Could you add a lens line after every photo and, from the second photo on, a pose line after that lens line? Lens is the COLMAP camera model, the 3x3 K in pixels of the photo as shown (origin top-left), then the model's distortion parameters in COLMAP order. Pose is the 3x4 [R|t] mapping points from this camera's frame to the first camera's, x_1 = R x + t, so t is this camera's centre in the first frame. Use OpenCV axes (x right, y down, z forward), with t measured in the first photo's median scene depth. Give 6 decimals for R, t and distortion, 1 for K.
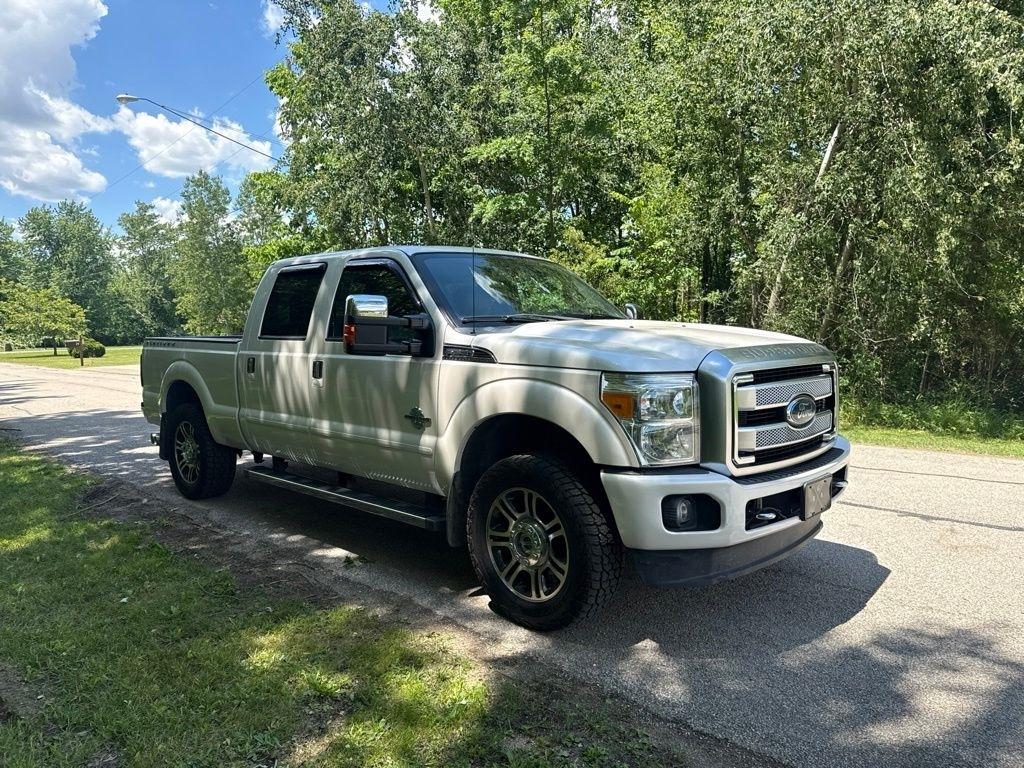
lens RADIAL K [[740.8, 0, 511.9], [0, 740.8, 359.9], [0, 0, 1]] dist [0.012635, -0.010964]
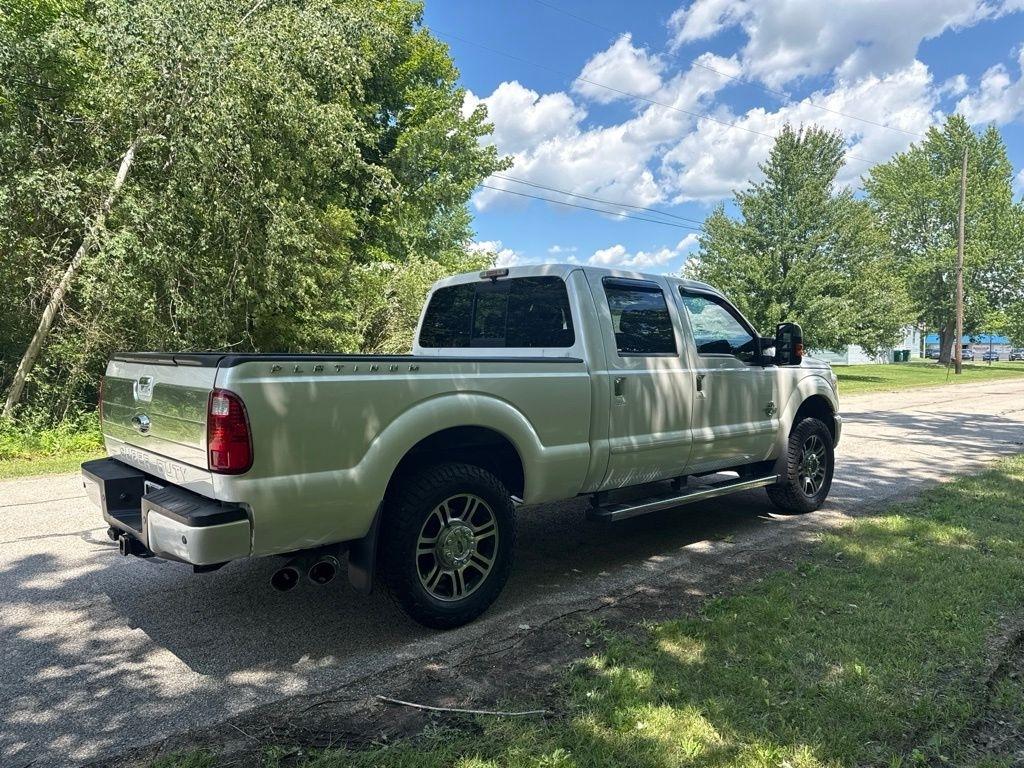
lens RADIAL K [[714.8, 0, 504.8], [0, 714.8, 389.8], [0, 0, 1]] dist [0.033572, -0.046897]
pose [[0.067929, -0.047386, 0.996564, -1.280463], [0.037269, 0.998295, 0.044928, -0.033660], [-0.996994, 0.034089, 0.069579, 1.162568]]
